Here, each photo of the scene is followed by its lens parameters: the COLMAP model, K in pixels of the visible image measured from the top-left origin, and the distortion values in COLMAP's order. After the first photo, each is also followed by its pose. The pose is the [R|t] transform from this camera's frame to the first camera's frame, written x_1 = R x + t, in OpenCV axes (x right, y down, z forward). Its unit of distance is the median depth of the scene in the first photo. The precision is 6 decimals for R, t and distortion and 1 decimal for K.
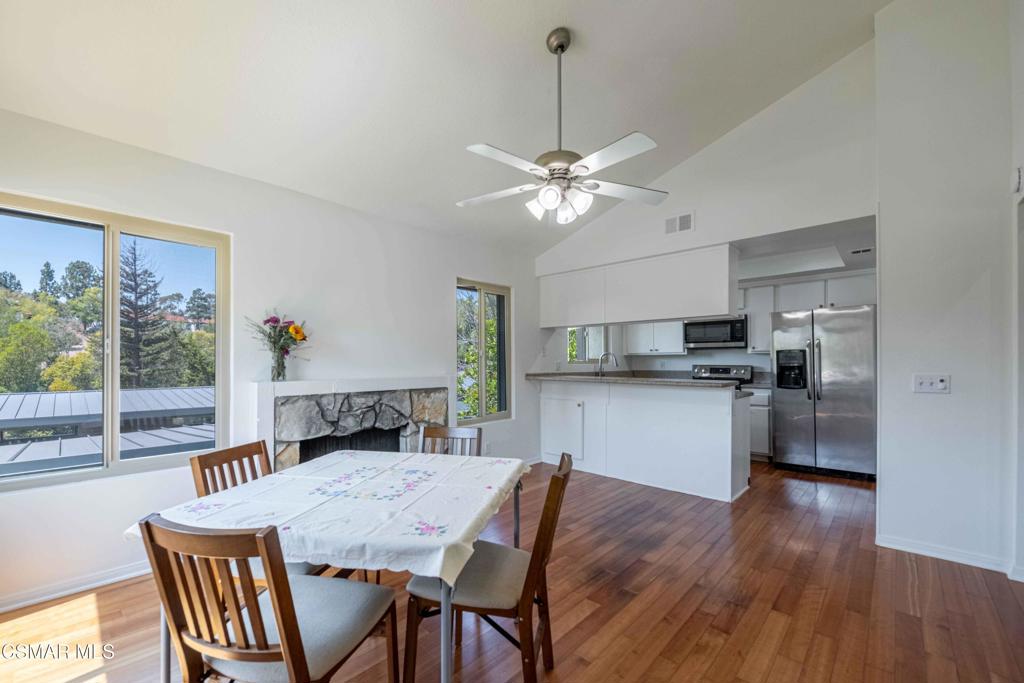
lens RADIAL K [[421.9, 0, 505.6], [0, 421.9, 364.3], [0, 0, 1]] dist [0.000583, -0.000013]
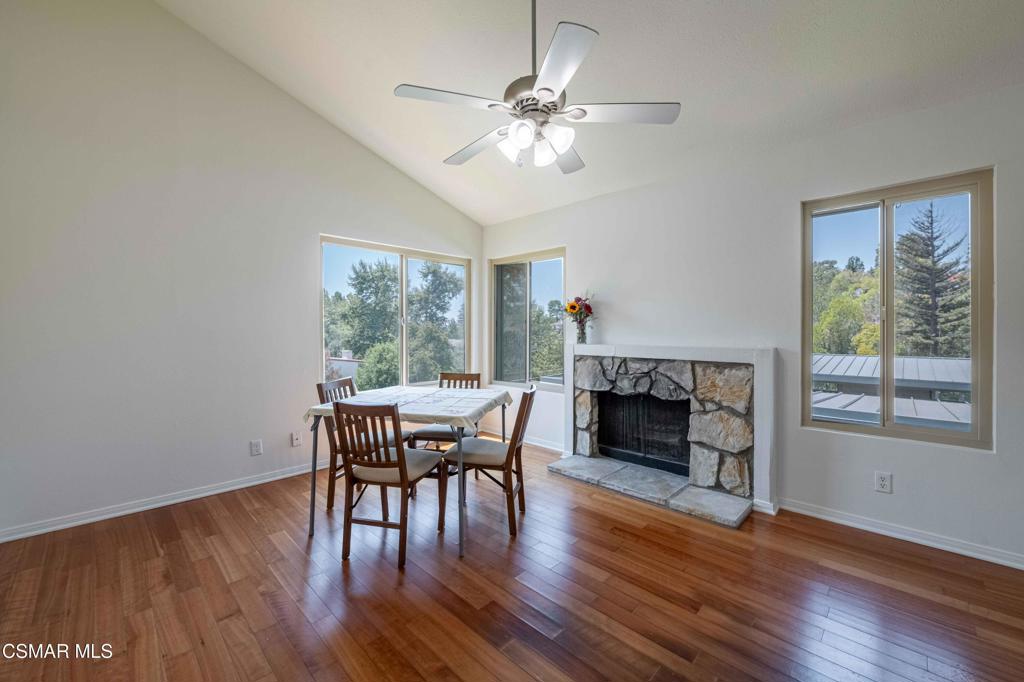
lens RADIAL K [[401.9, 0, 508.7], [0, 401.9, 333.5], [0, 0, 1]] dist [-0.000204, -0.000426]
pose [[-0.016762, 0.009630, -0.999813, 0.624591], [-0.004422, 0.999943, 0.009706, -0.003819], [0.999850, 0.004584, -0.016719, 0.640282]]
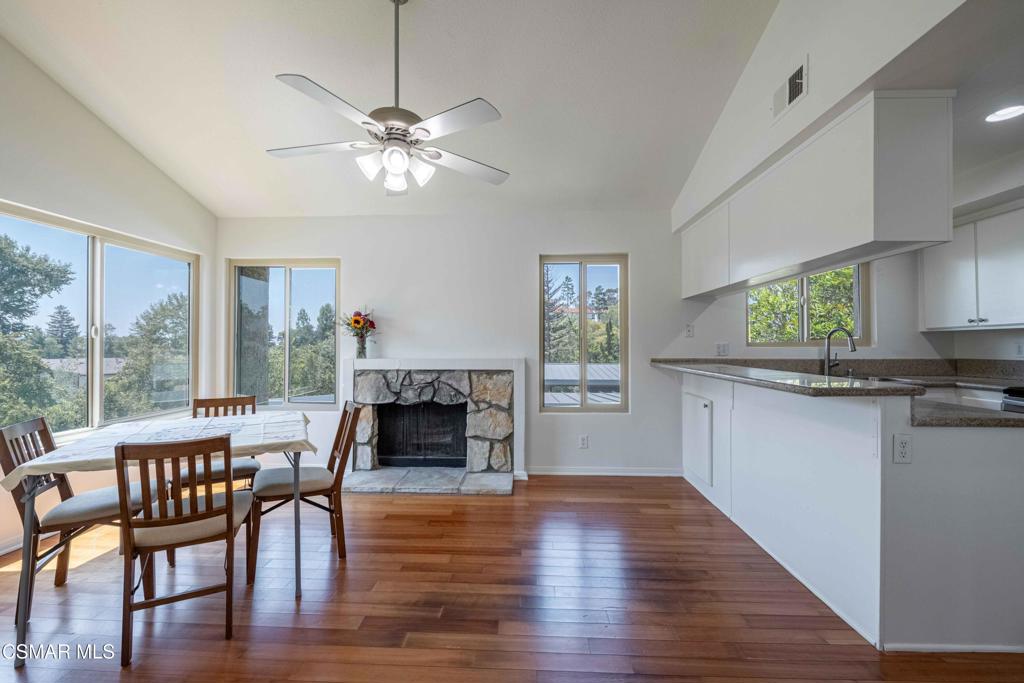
lens RADIAL K [[405.5, 0, 508.6], [0, 405.5, 342.7], [0, 0, 1]] dist [0.001670, 0.000041]
pose [[0.650356, -0.002900, -0.759624, 0.626417], [-0.004067, 0.999965, -0.007299, -0.002580], [0.759619, 0.007837, 0.650322, 0.414172]]
